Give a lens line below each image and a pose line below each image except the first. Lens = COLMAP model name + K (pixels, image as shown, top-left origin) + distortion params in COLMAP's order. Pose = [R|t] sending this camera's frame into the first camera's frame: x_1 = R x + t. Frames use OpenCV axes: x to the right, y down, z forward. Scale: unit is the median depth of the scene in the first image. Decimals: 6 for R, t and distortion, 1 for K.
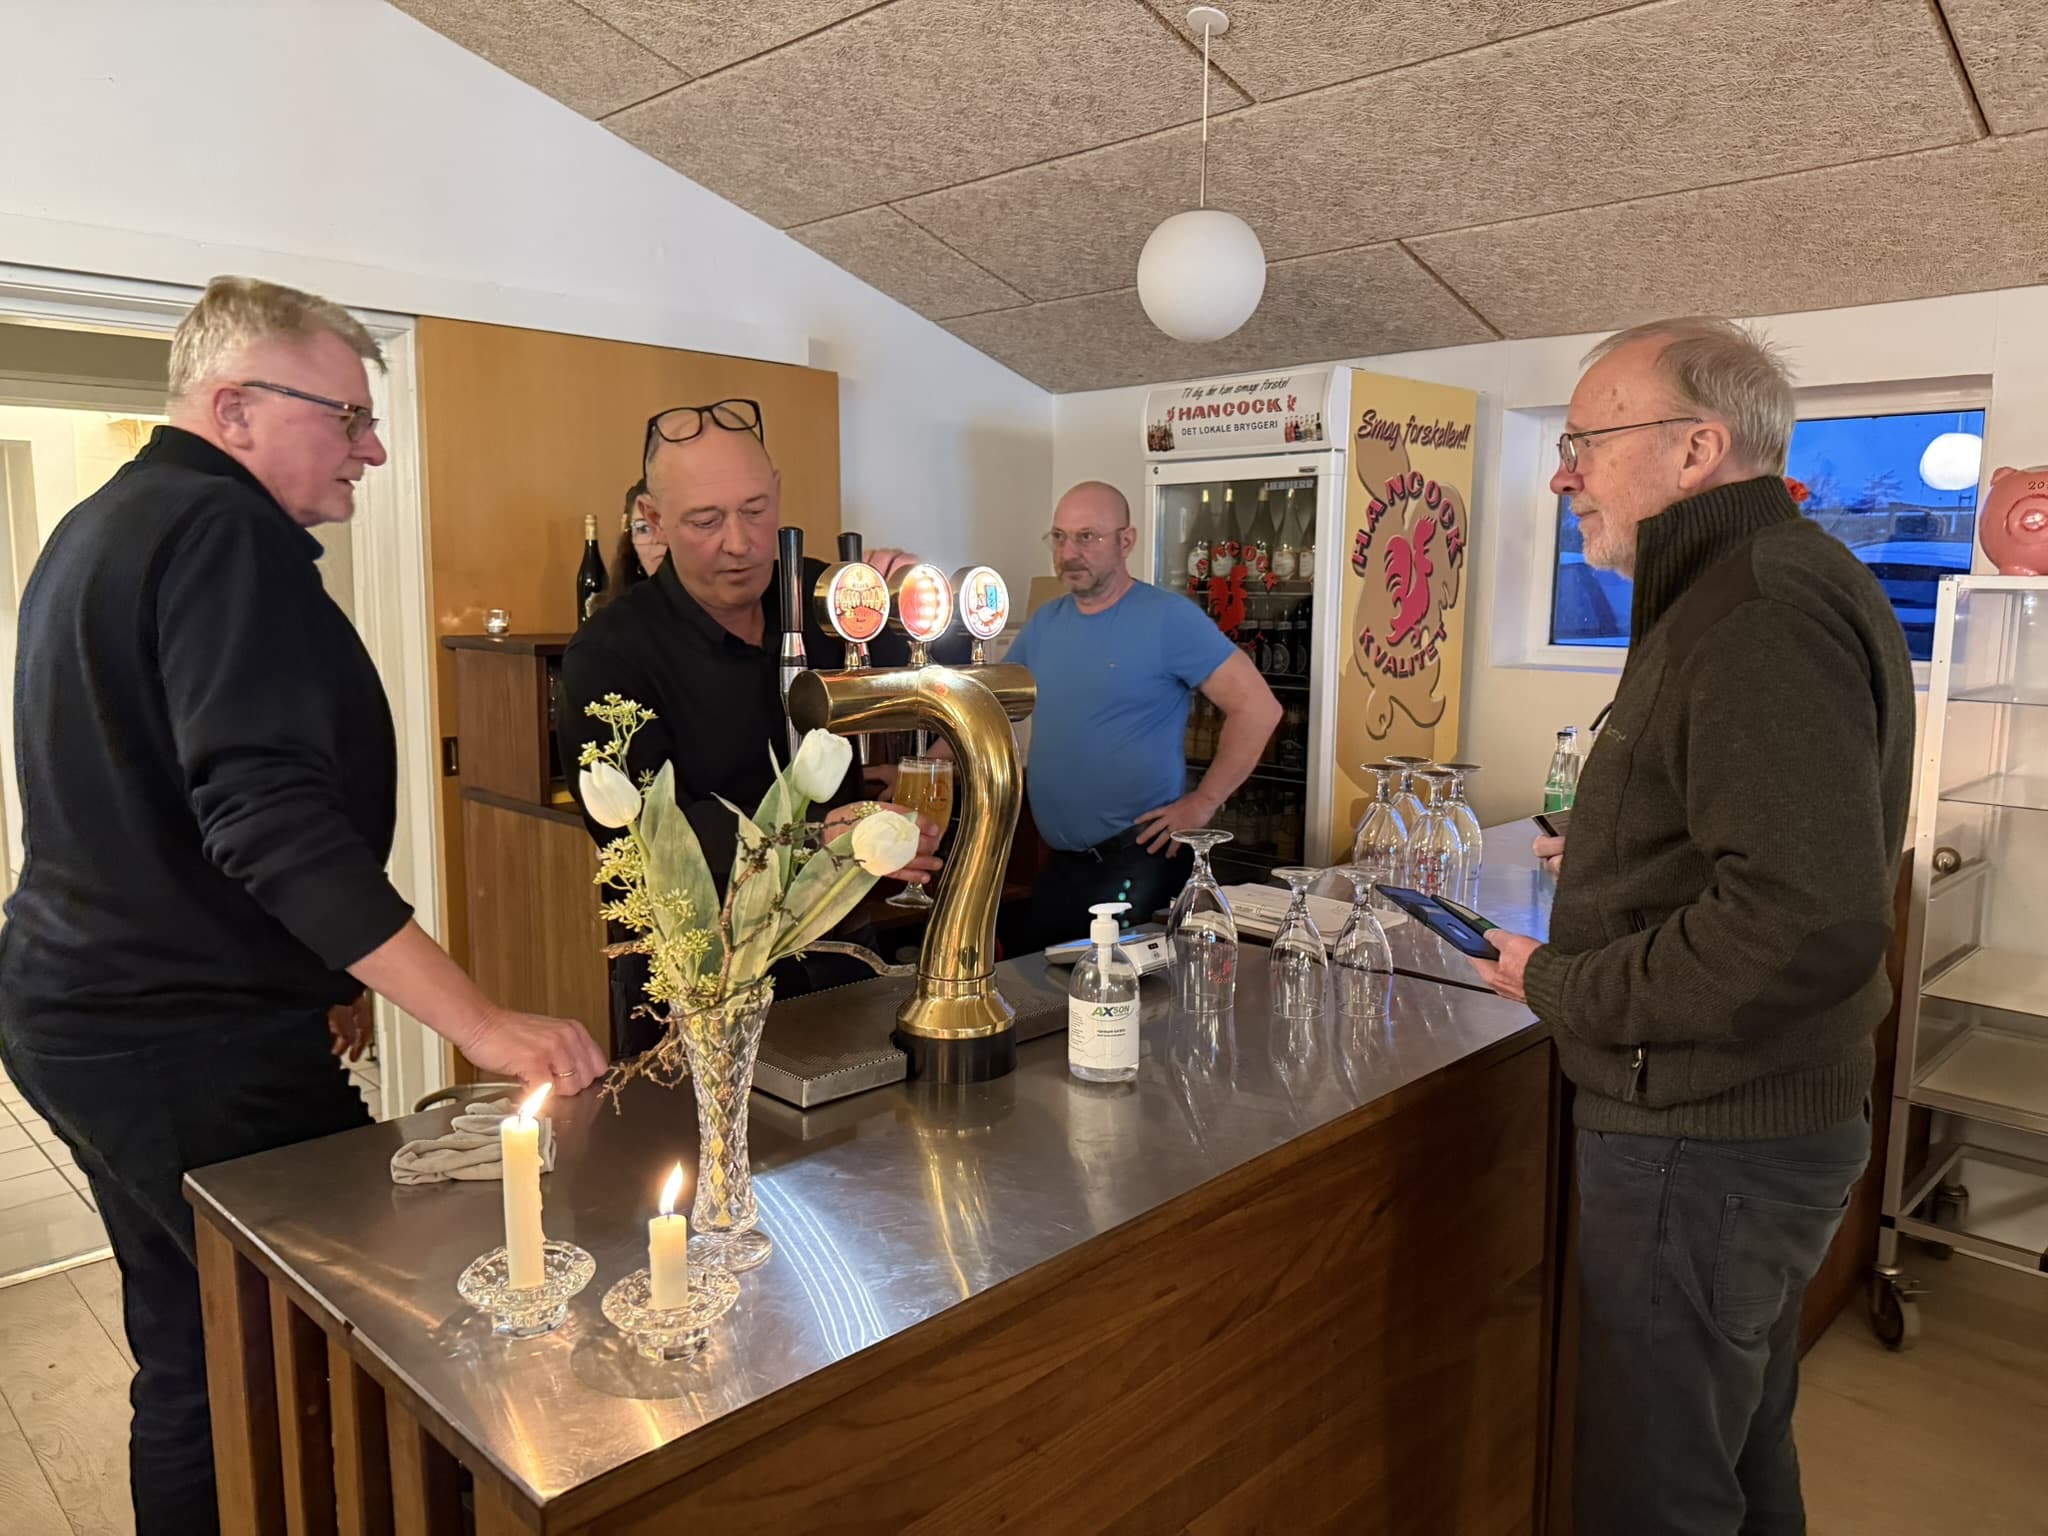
lens RADIAL K [[1401.8, 0, 1024.0], [0, 1401.8, 768.0], [0, 0, 1]] dist [0.170848, -0.401266]
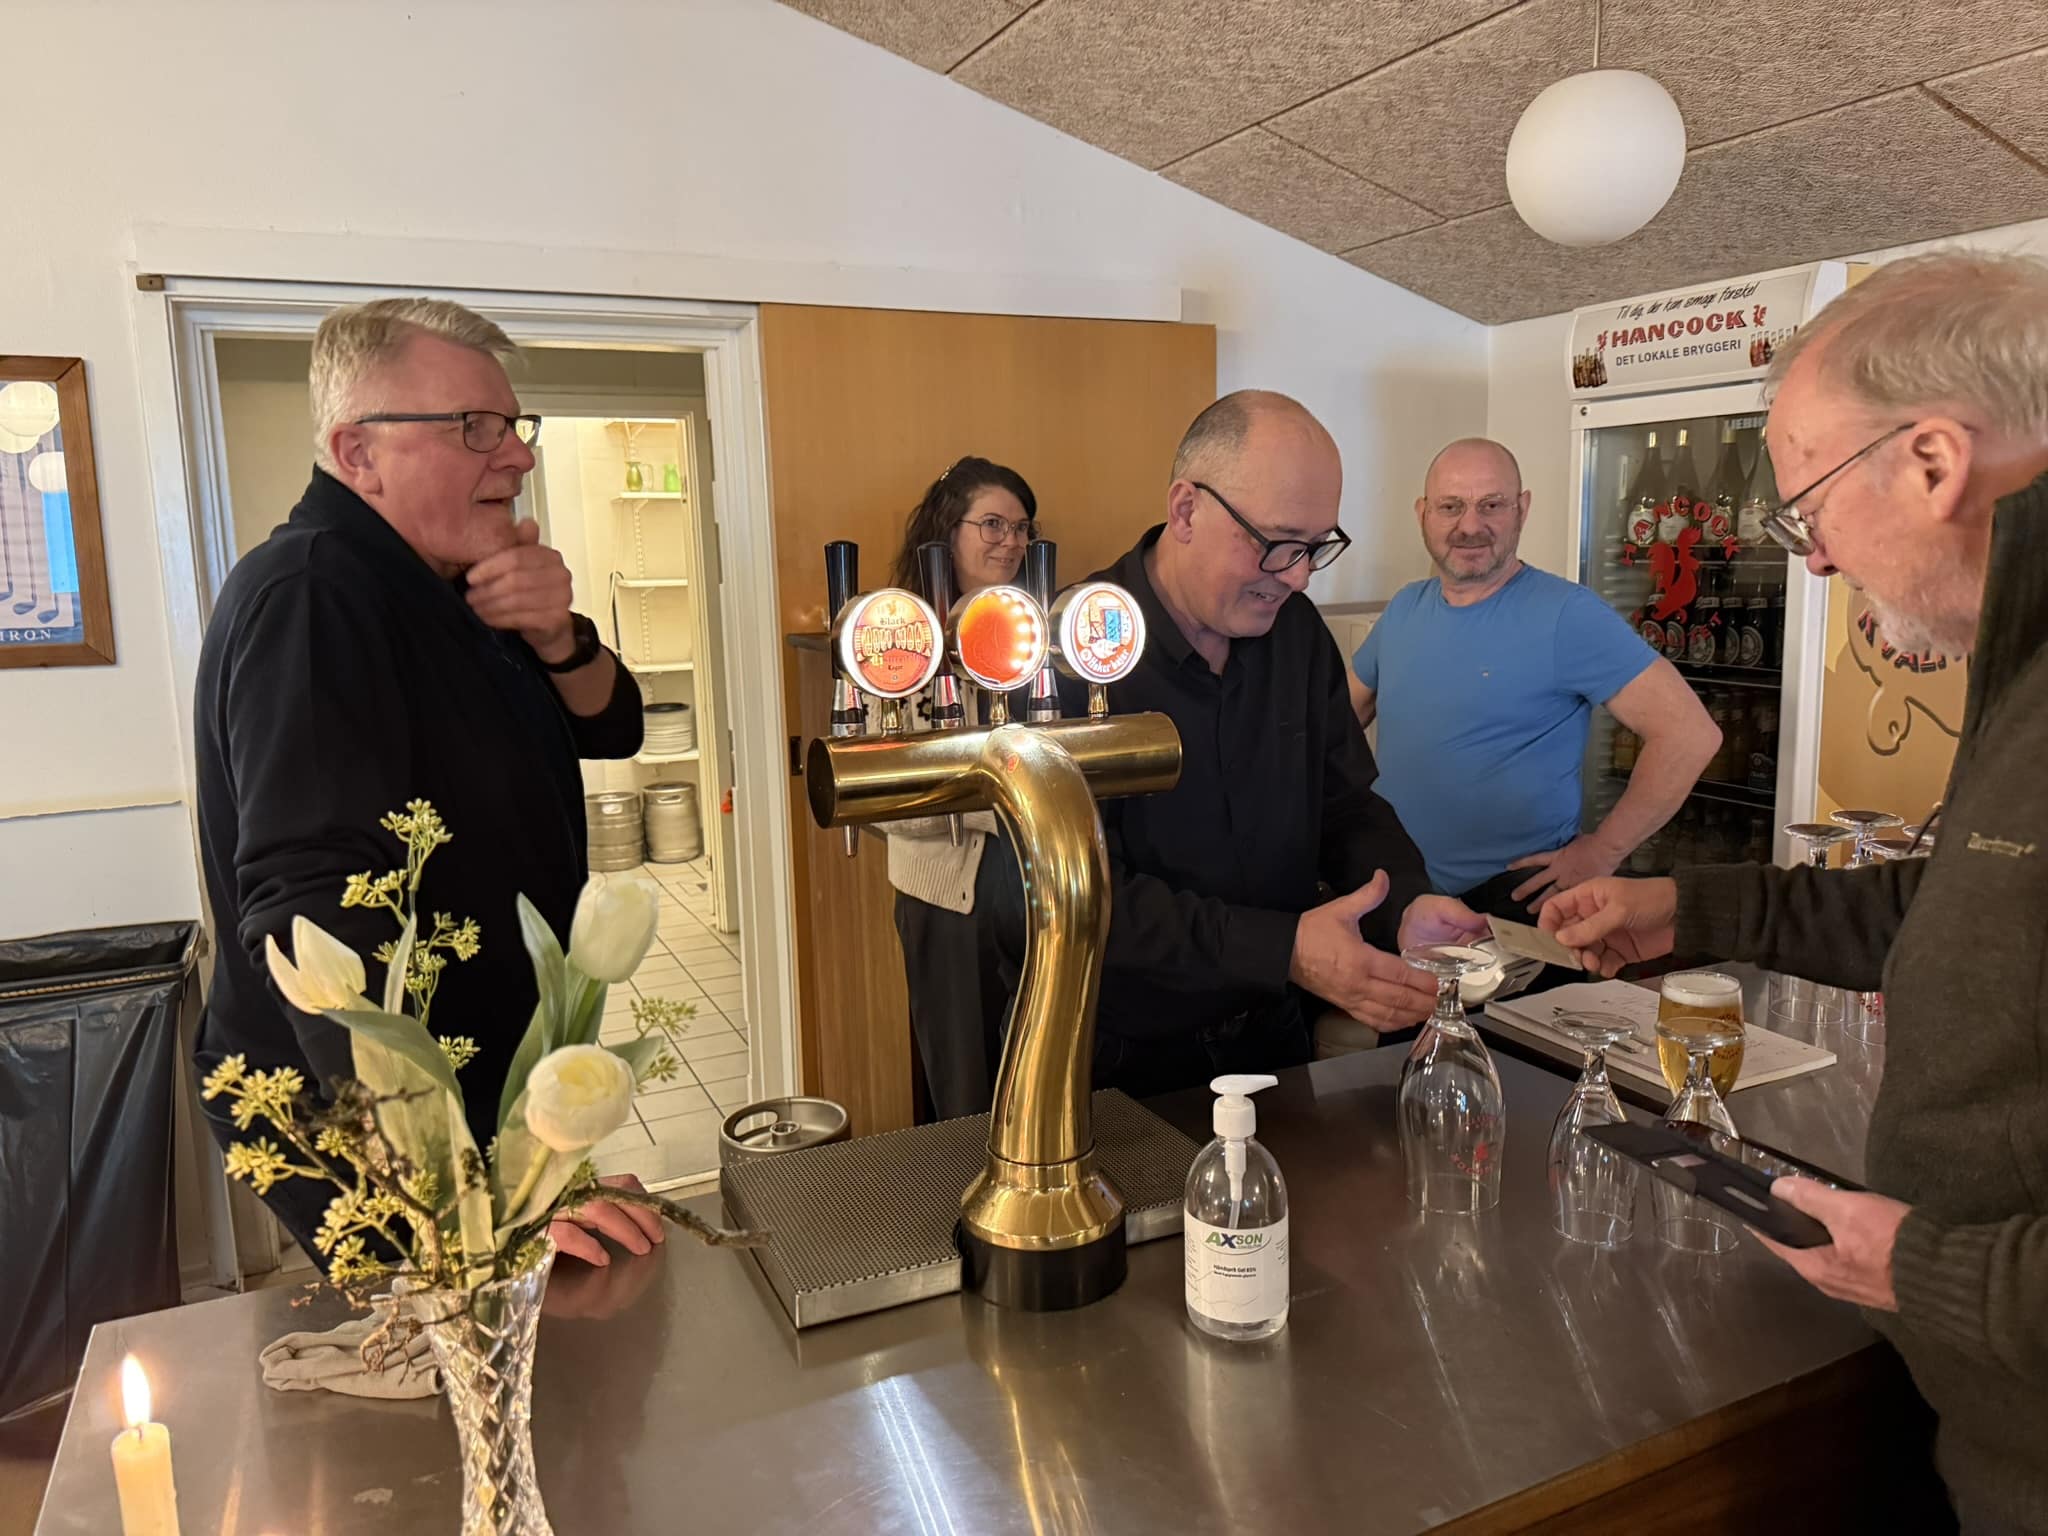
lens RADIAL K [[1428.9, 0, 1024.0], [0, 1428.9, 768.0], [0, 0, 1]] dist [-0.007769, -0.005397]
pose [[0.939697, 0.022410, -0.341274, 0.078951], [-0.012678, 0.999448, 0.030719, -0.030797], [0.341774, -0.024540, 0.939462, 0.133366]]
